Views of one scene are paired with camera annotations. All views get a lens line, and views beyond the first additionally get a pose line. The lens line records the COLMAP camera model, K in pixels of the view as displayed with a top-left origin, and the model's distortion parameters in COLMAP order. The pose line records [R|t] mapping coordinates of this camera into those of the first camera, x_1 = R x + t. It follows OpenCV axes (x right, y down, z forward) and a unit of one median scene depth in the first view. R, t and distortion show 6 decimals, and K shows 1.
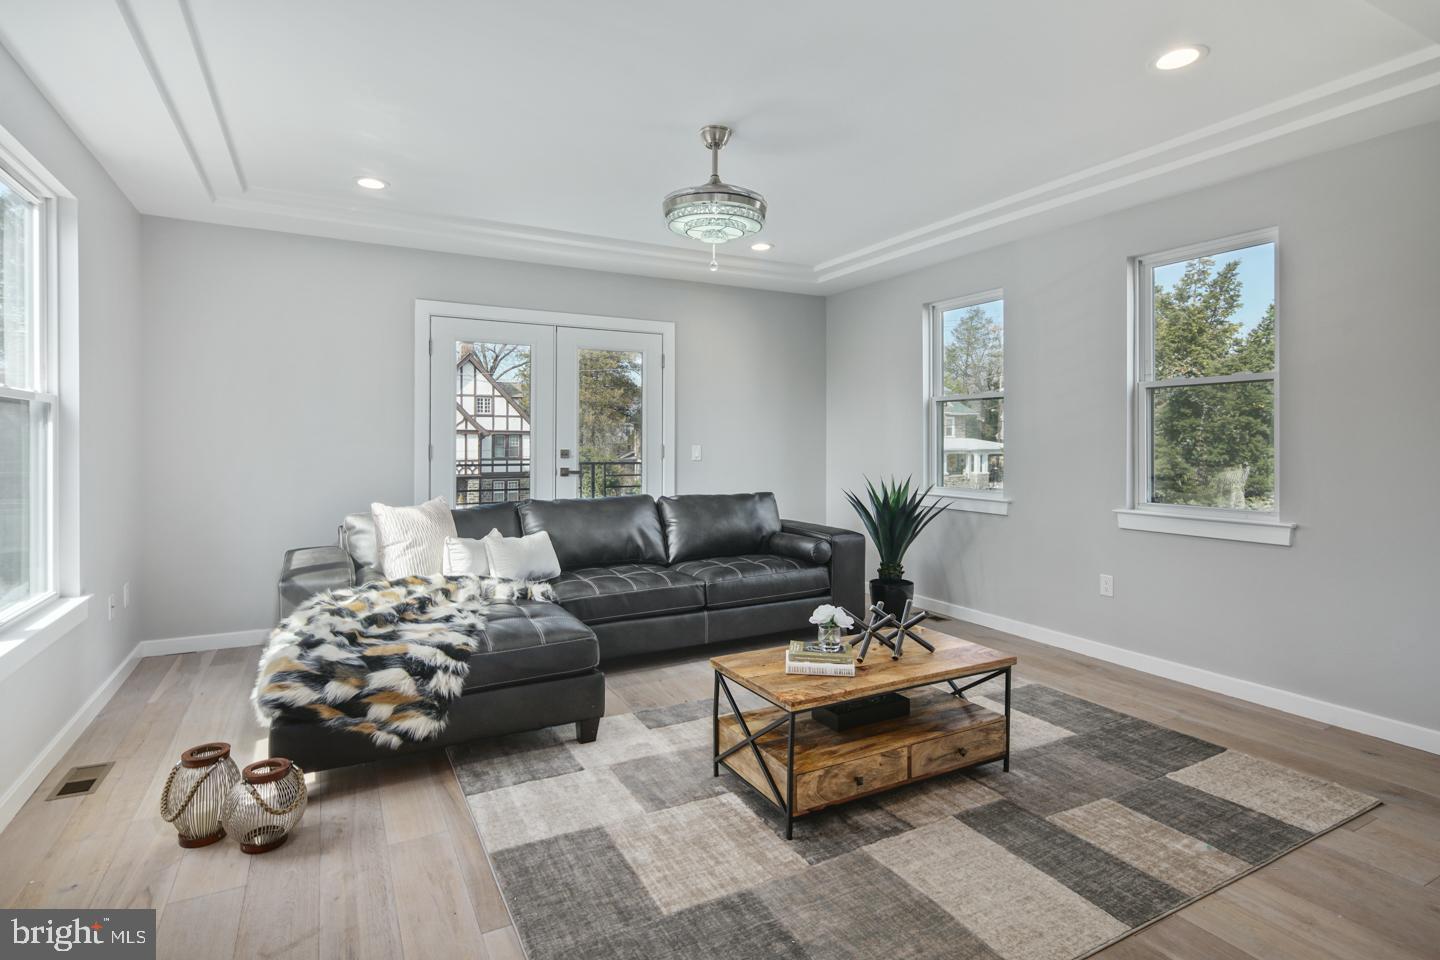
lens RADIAL K [[693.1, 0, 691.0], [0, 693.1, 432.4], [0, 0, 1]] dist [-0.003909, 0.000315]
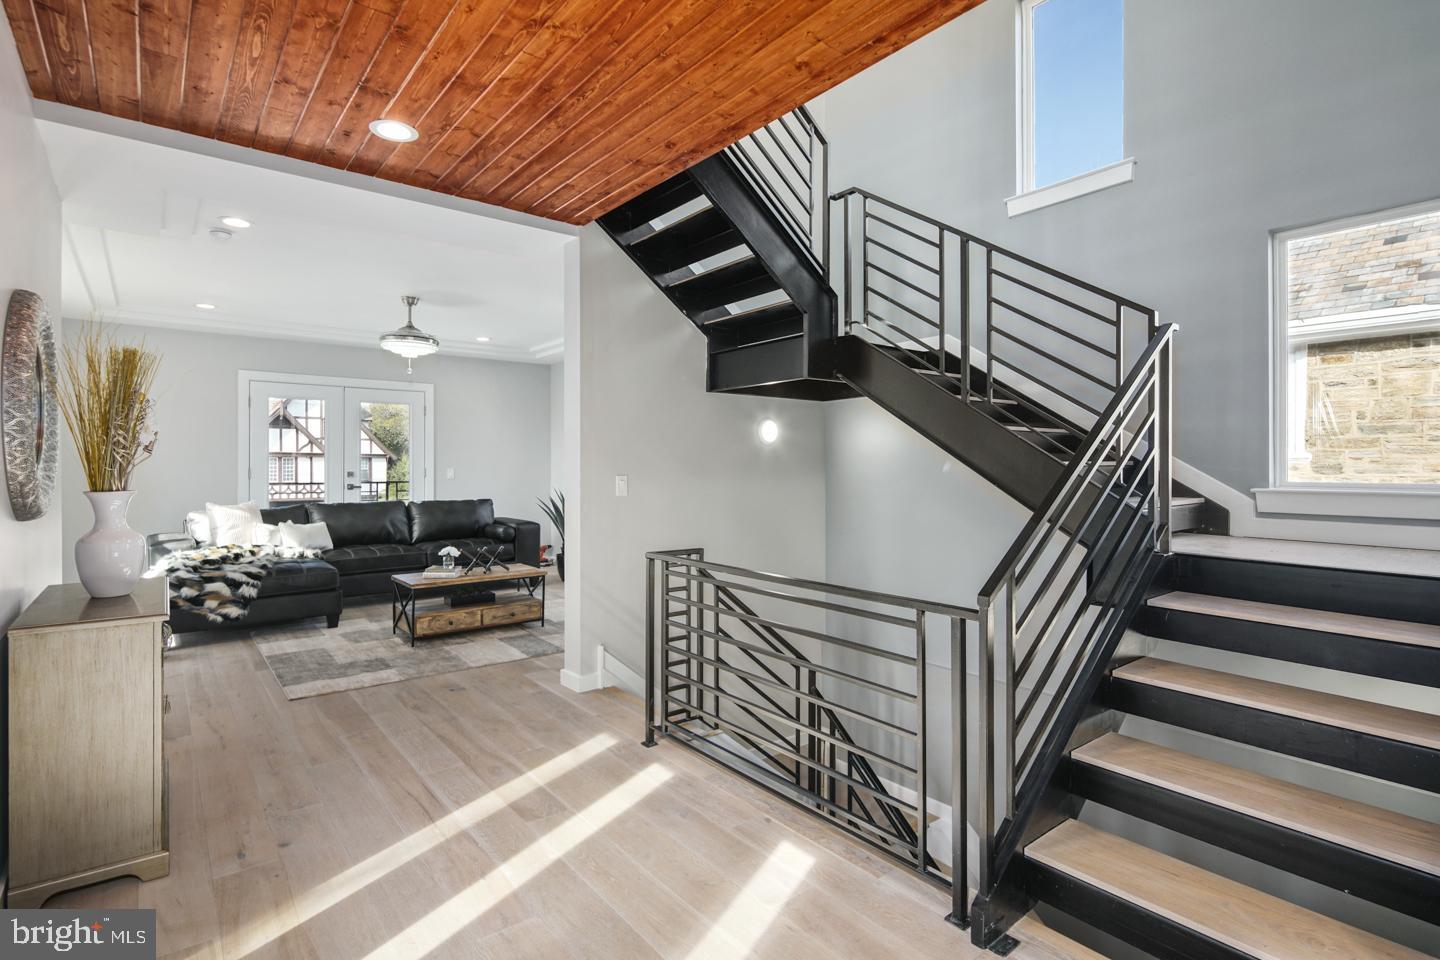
lens RADIAL K [[700.6, 0, 674.1], [0, 700.6, 459.2], [0, 0, 1]] dist [0.000150, 0.000005]
pose [[0.988089, -0.000846, 0.153881, 0.444198], [-0.000262, 0.999974, 0.007185, -0.020341], [-0.153883, -0.007140, 0.988063, -0.951183]]
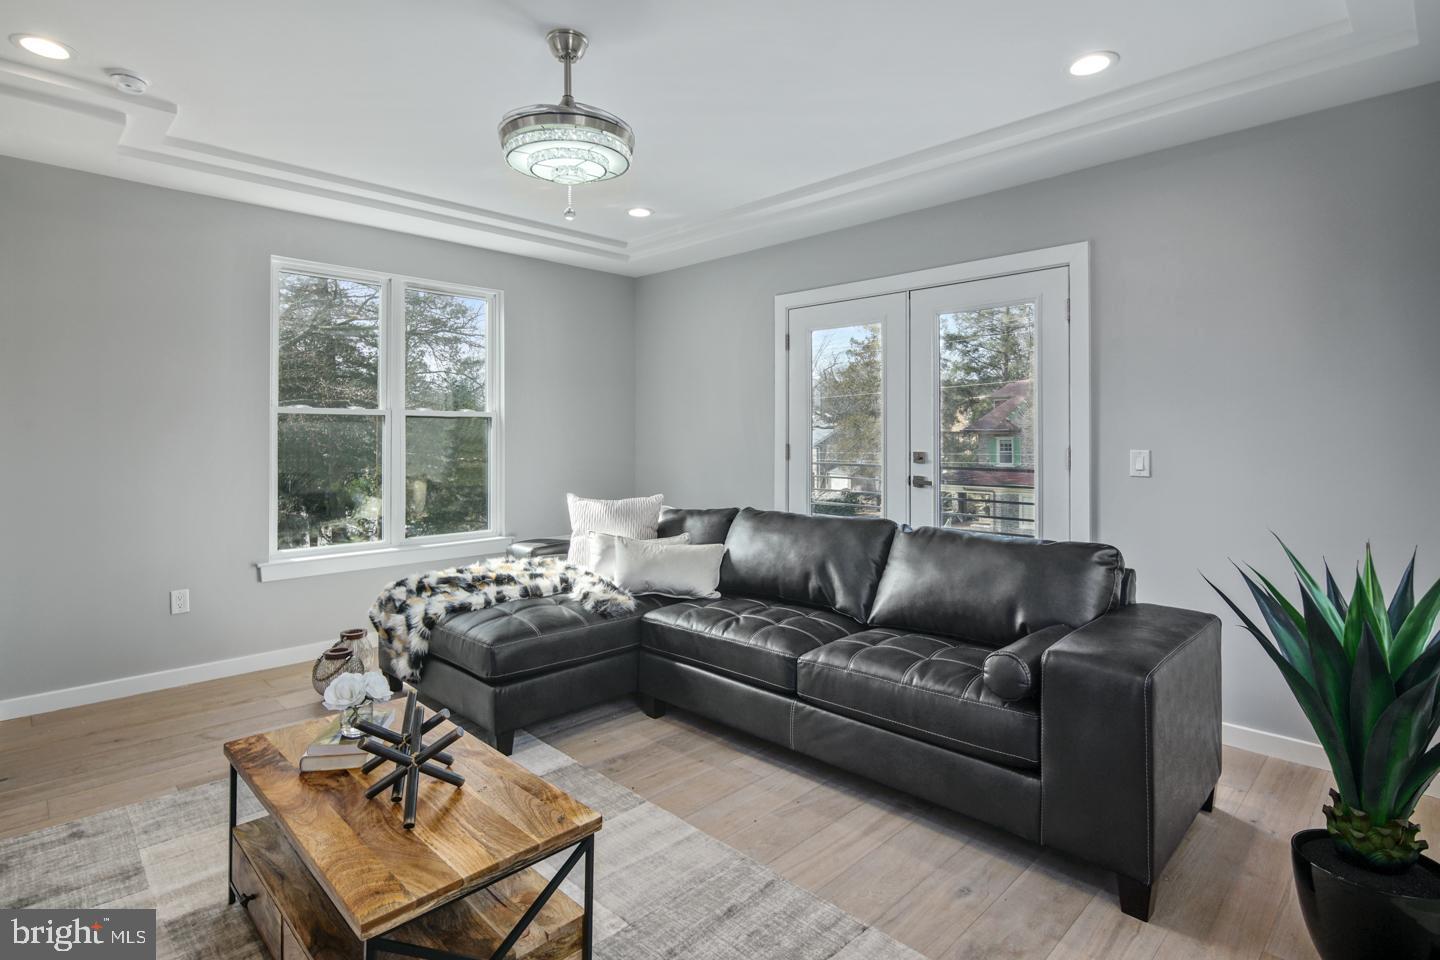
lens RADIAL K [[728.9, 0, 722.4], [0, 728.9, 436.3], [0, 0, 1]] dist [-0.000735, -0.000270]
pose [[0.295984, 0.005876, -0.955175, 0.848352], [0.016393, 0.999803, 0.011231, -0.008550], [0.955052, -0.018982, 0.295829, 0.927980]]
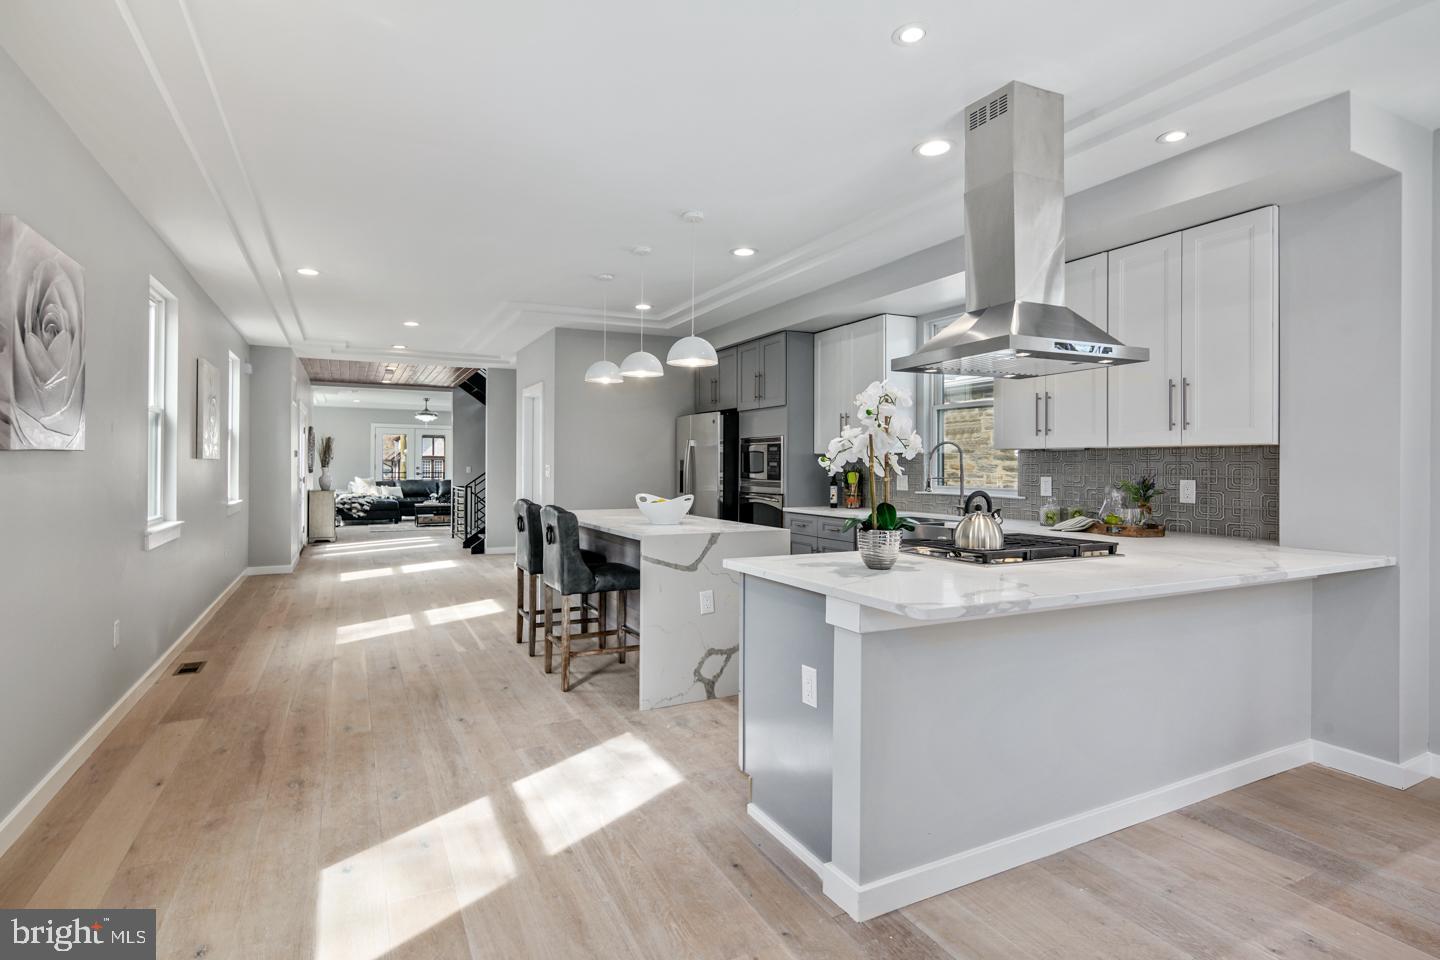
lens RADIAL K [[731.7, 0, 728.2], [0, 731.7, 463.1], [0, 0, 1]] dist [0.000147, 0.000400]
pose [[0.999986, -0.000901, -0.005308, 2.170203], [0.000947, 0.999961, 0.008760, -0.036587], [0.005299, -0.008765, 0.999948, -4.080578]]
